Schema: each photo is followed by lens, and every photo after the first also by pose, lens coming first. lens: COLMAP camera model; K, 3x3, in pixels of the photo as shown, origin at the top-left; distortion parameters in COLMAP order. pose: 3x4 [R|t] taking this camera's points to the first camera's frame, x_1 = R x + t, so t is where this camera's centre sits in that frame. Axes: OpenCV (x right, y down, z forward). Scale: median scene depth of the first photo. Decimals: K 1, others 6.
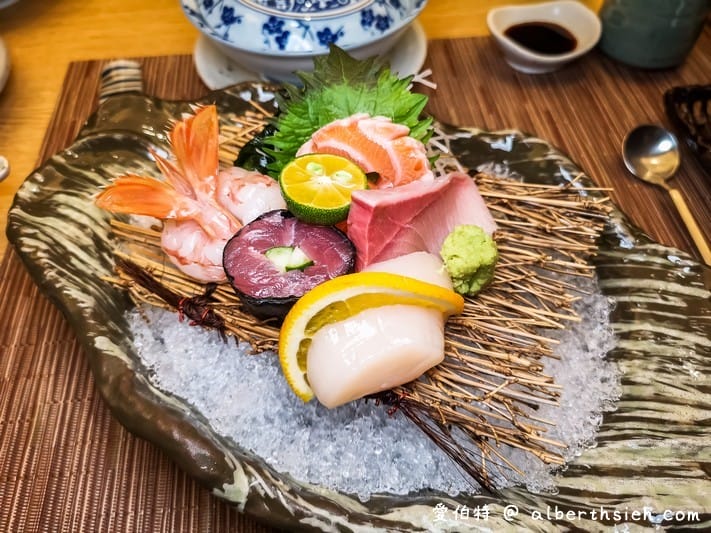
lens RADIAL K [[551.3, 0, 354.6], [0, 551.3, 268.1], [0, 0, 1]] dist [-0.002078, -0.018167]
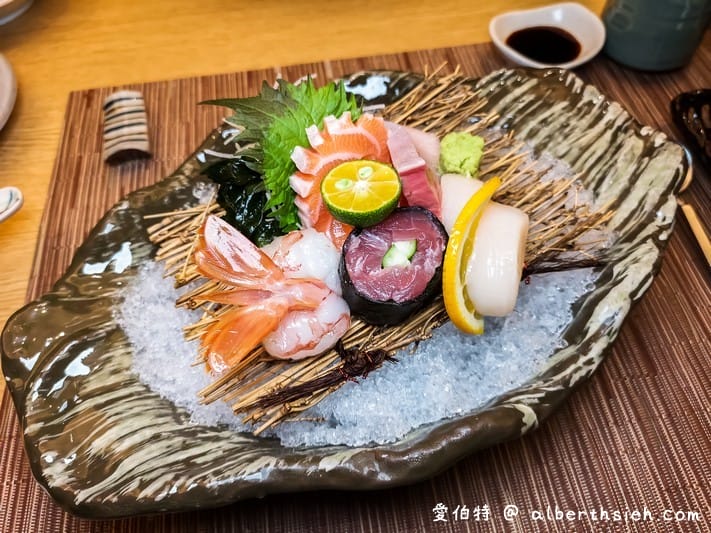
lens RADIAL K [[551.3, 0, 354.1], [0, 551.3, 265.5], [0, 0, 1]] dist [-0.002078, -0.018167]
pose [[0.561576, -0.704221, 0.434403, -0.587961], [0.695833, 0.686021, 0.212583, -0.263689], [-0.447715, 0.182890, 0.875273, 0.077710]]
